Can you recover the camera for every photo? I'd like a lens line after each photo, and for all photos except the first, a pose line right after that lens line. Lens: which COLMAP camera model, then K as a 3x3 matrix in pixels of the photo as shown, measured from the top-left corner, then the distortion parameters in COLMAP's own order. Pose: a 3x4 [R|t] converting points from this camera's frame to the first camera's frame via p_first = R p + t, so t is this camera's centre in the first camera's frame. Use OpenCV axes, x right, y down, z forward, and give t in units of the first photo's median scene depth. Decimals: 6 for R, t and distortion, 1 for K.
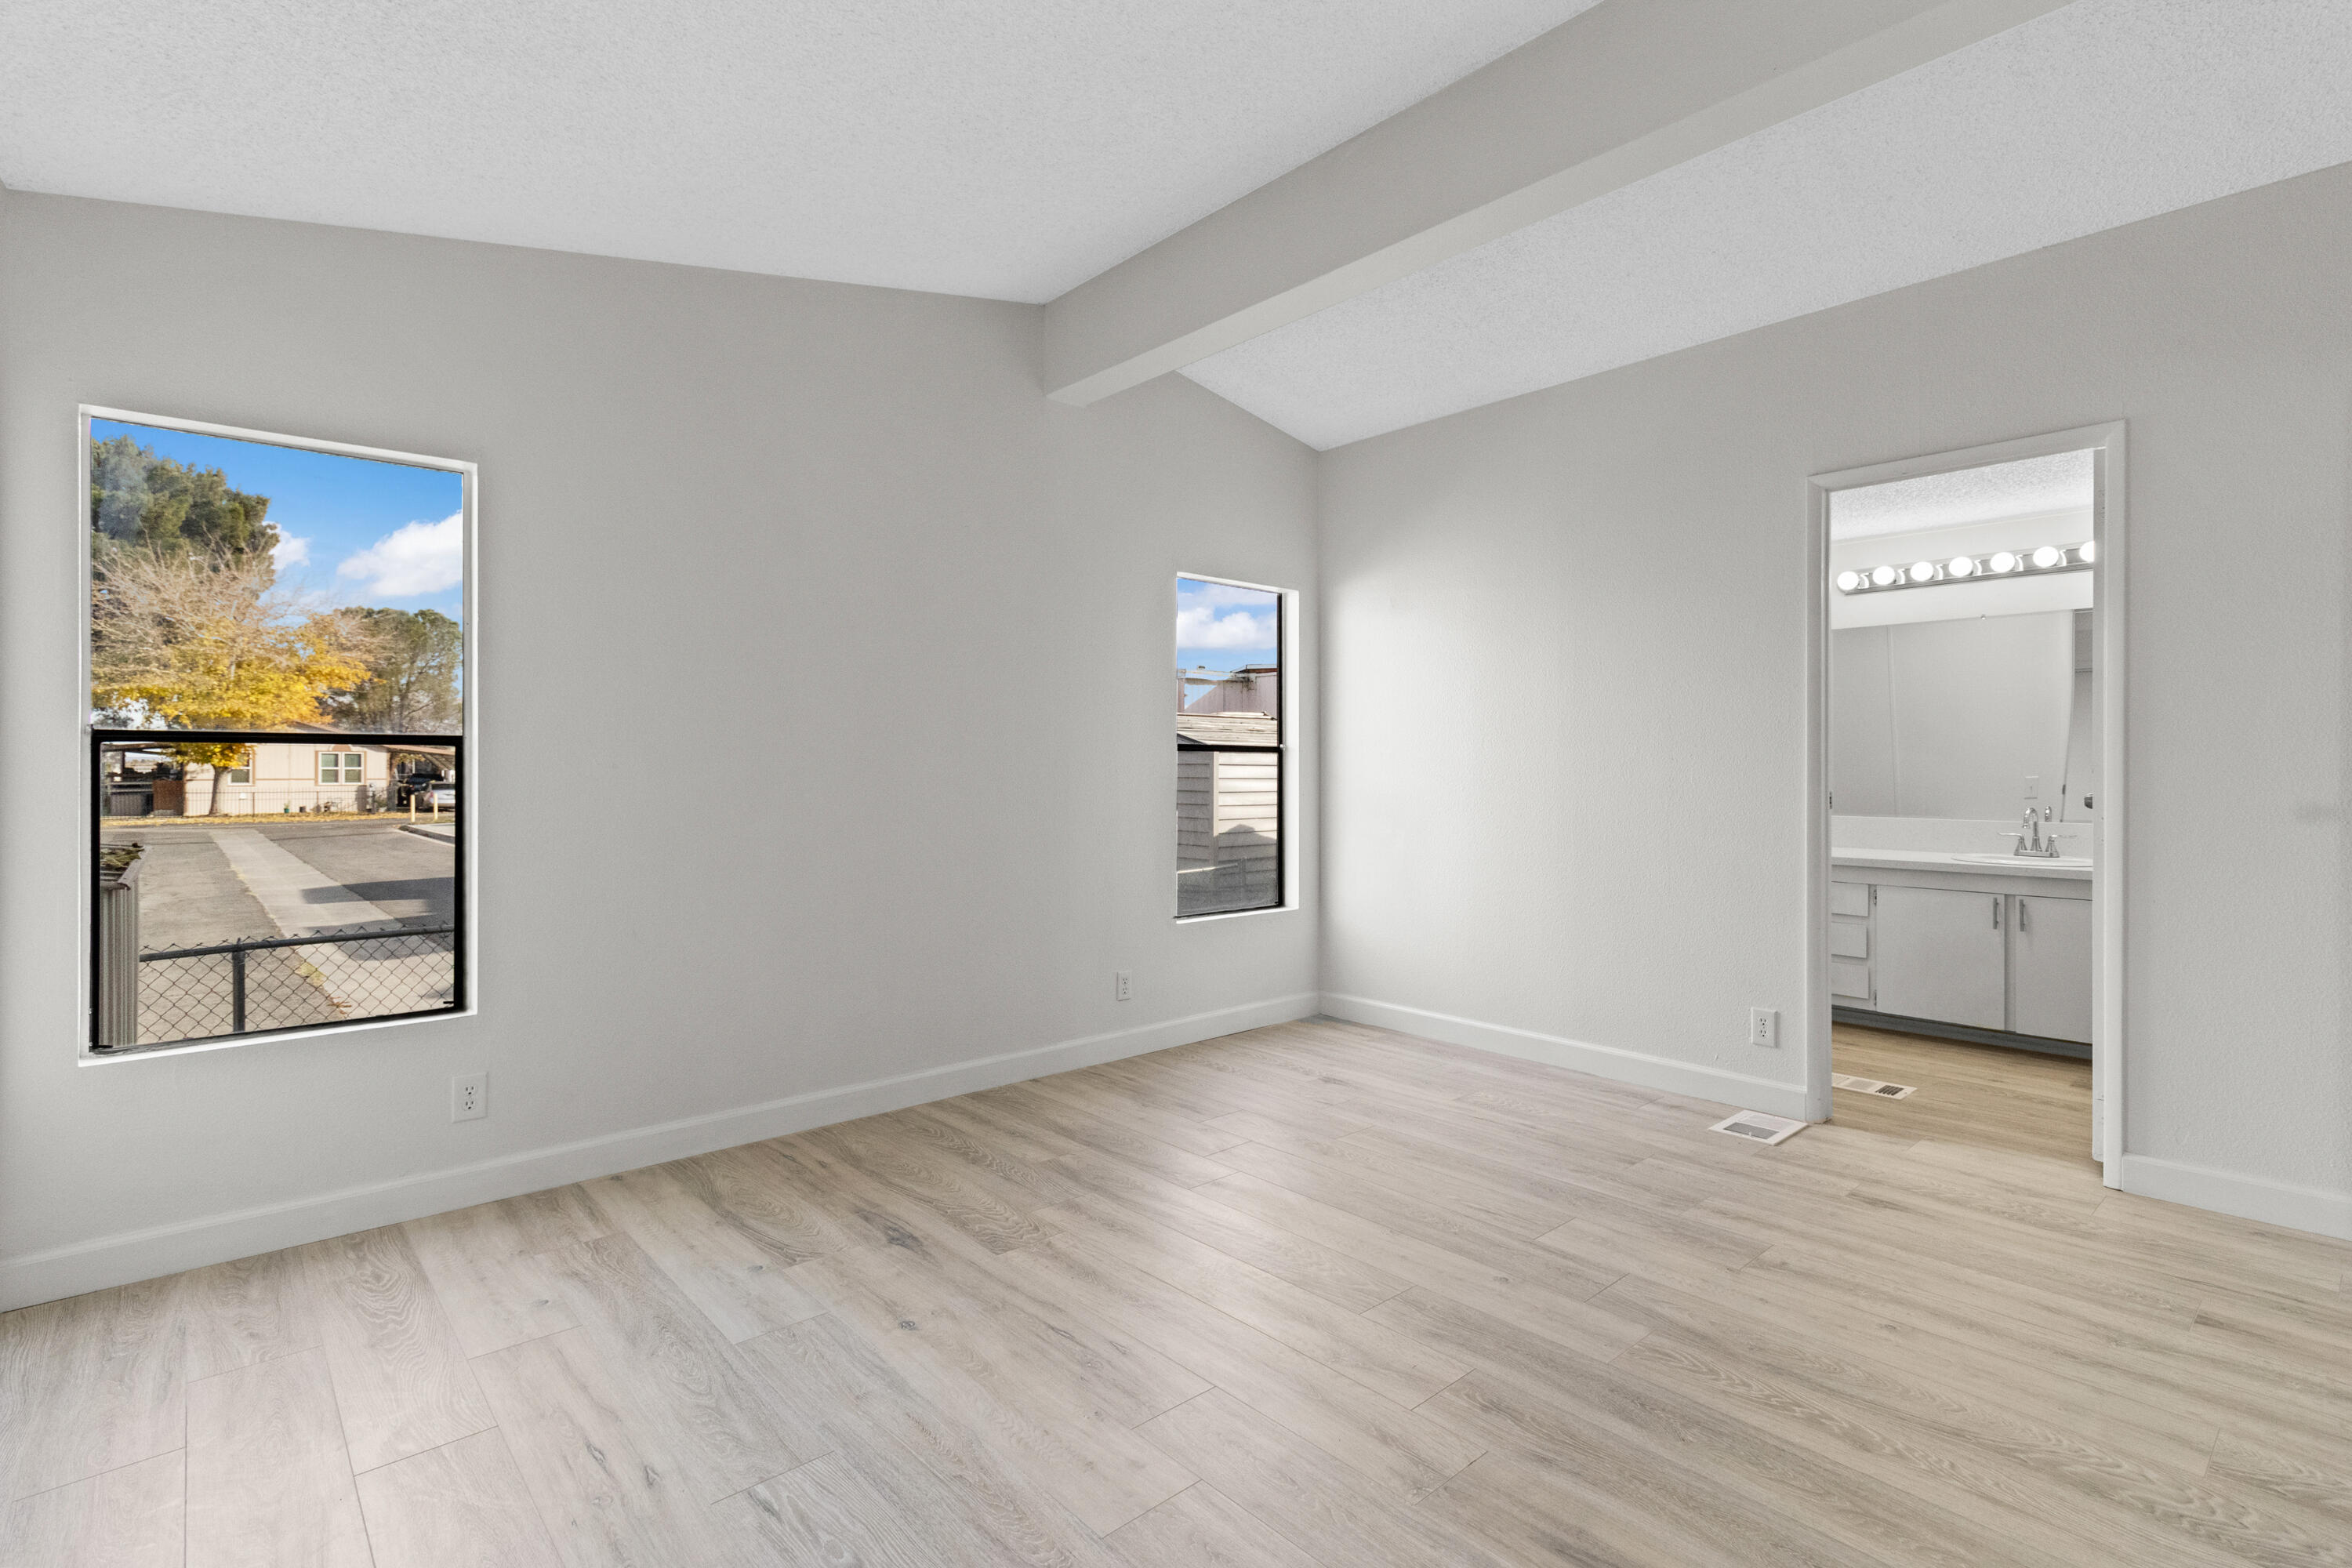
lens RADIAL K [[1115.4, 0, 1175.2], [0, 1115.4, 794.4], [0, 0, 1]] dist [0.000964, -0.000198]
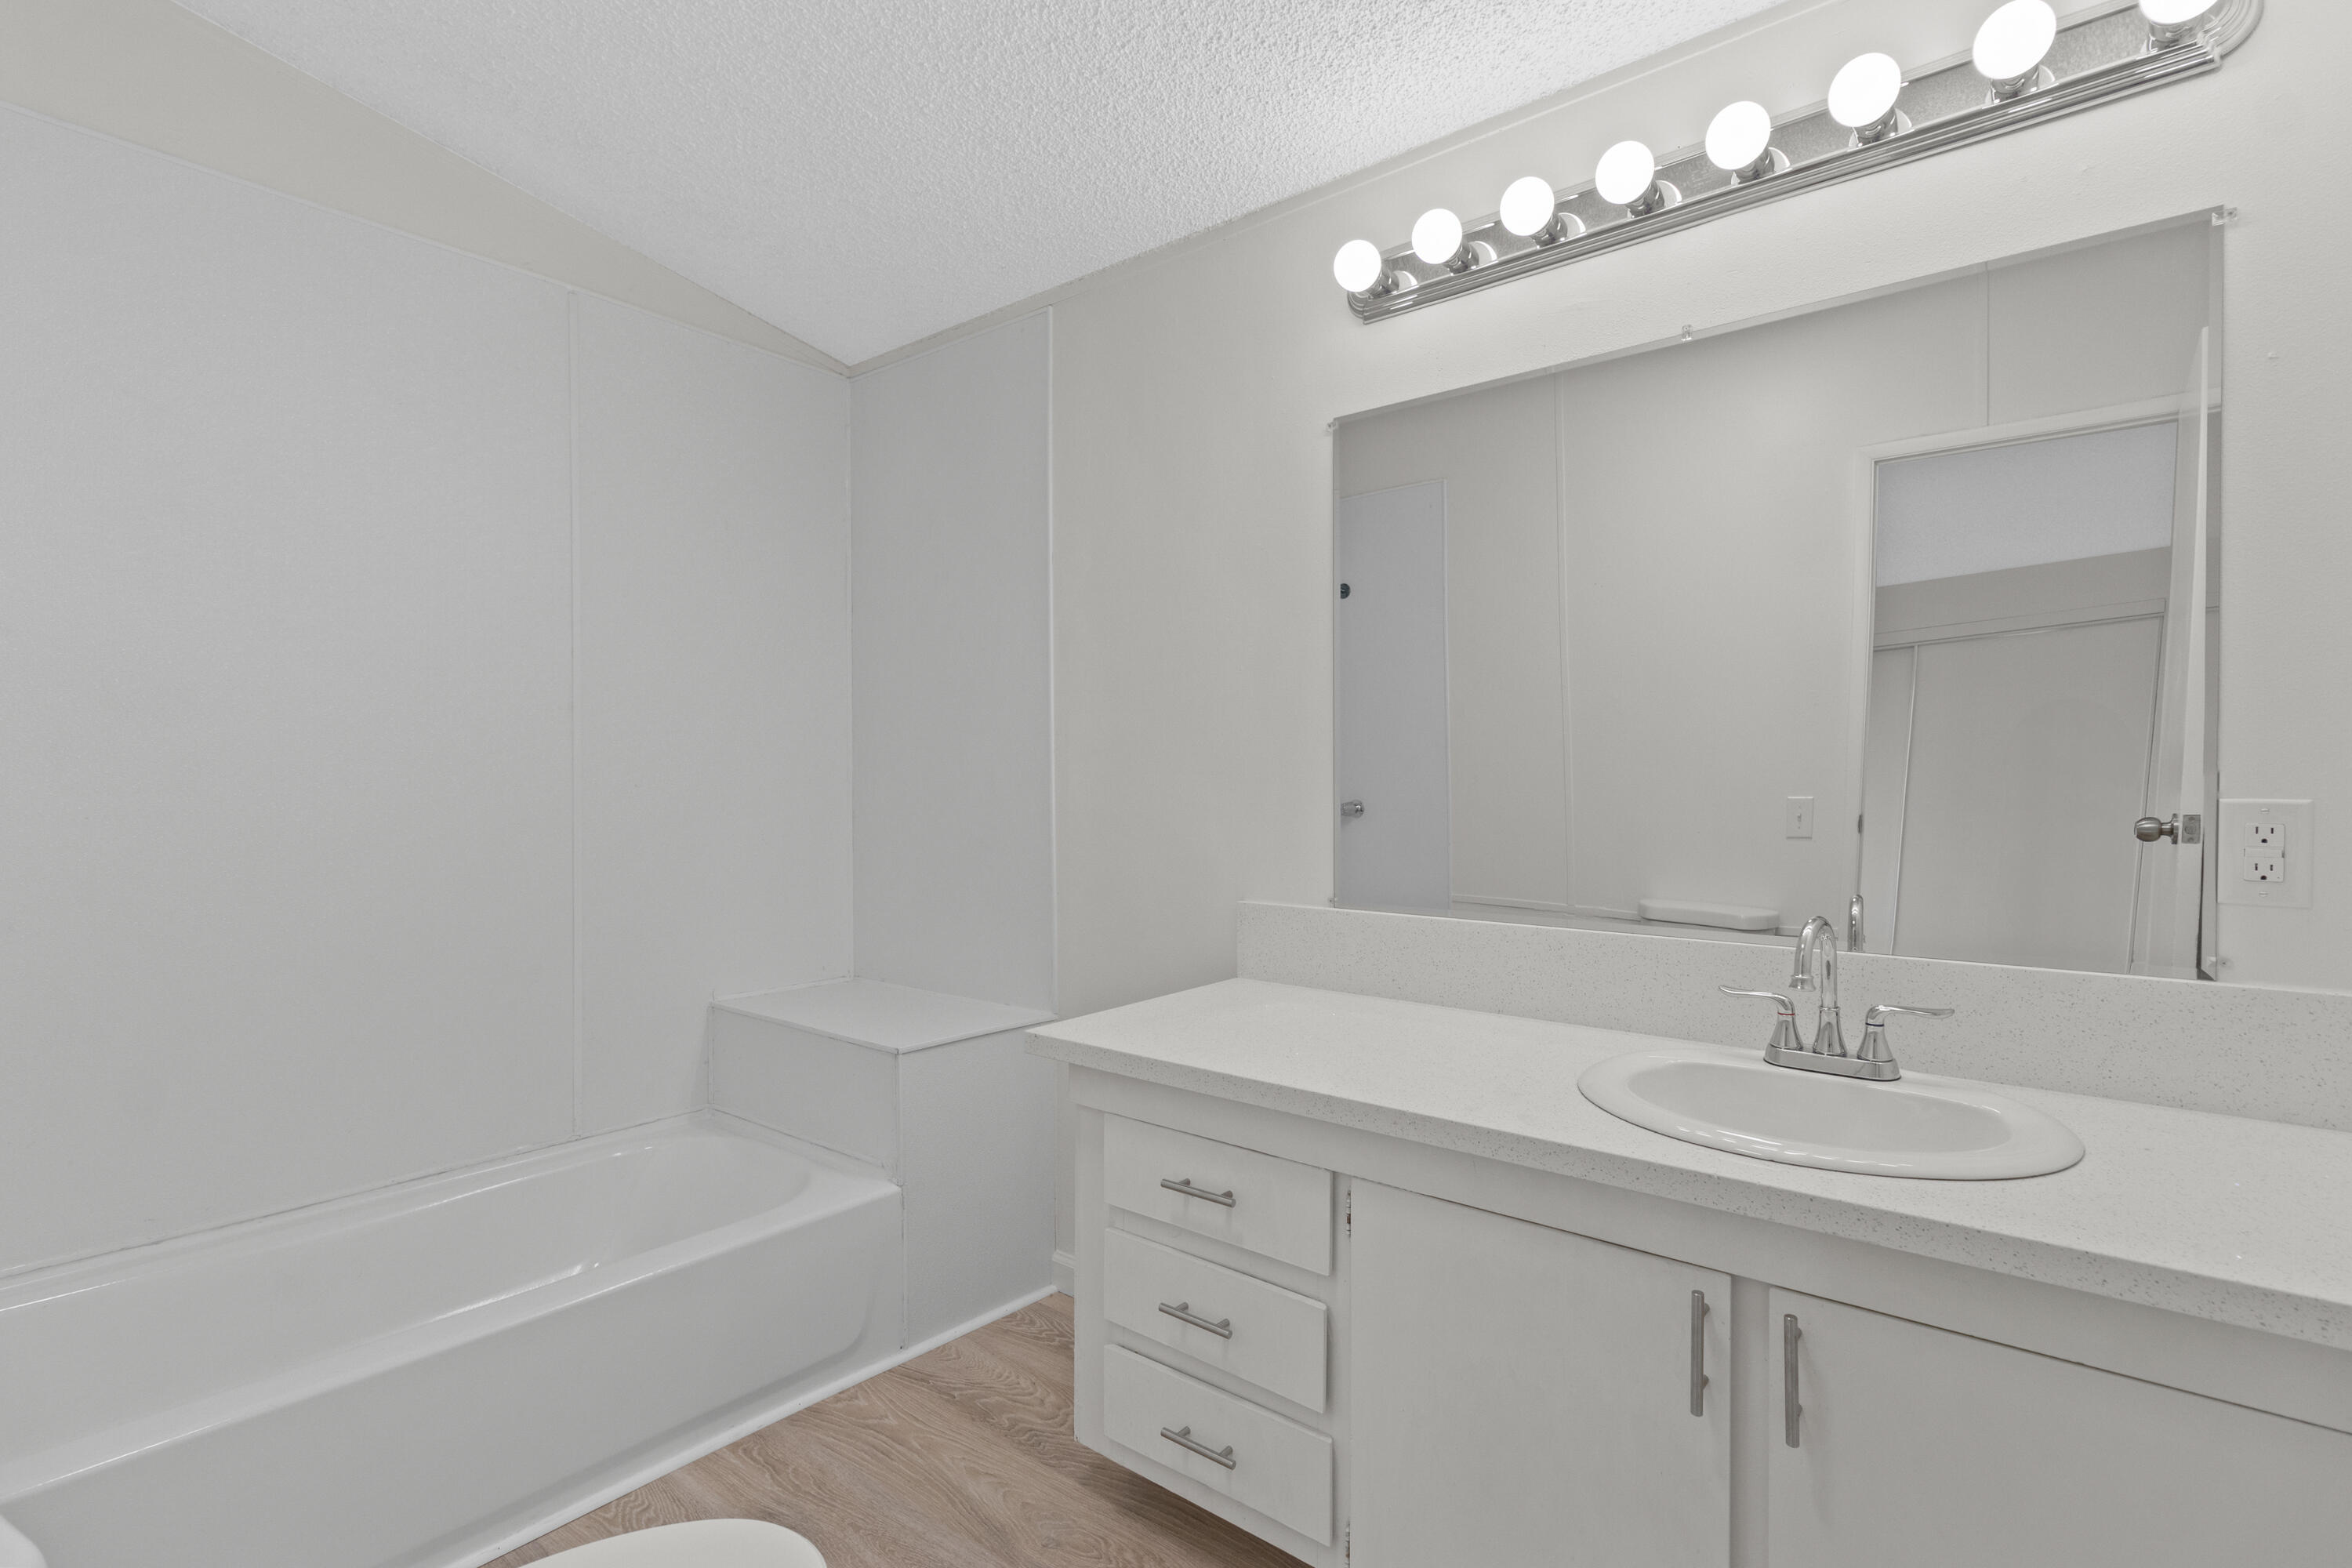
lens RADIAL K [[1115.4, 0, 1175.2], [0, 1115.4, 794.4], [0, 0, 1]] dist [0.000964, -0.000198]
pose [[0.988238, 0.001636, 0.152913, 0.767764], [-0.000905, 0.999988, -0.004846, -0.026393], [-0.152920, 0.004651, 0.988228, 1.017038]]
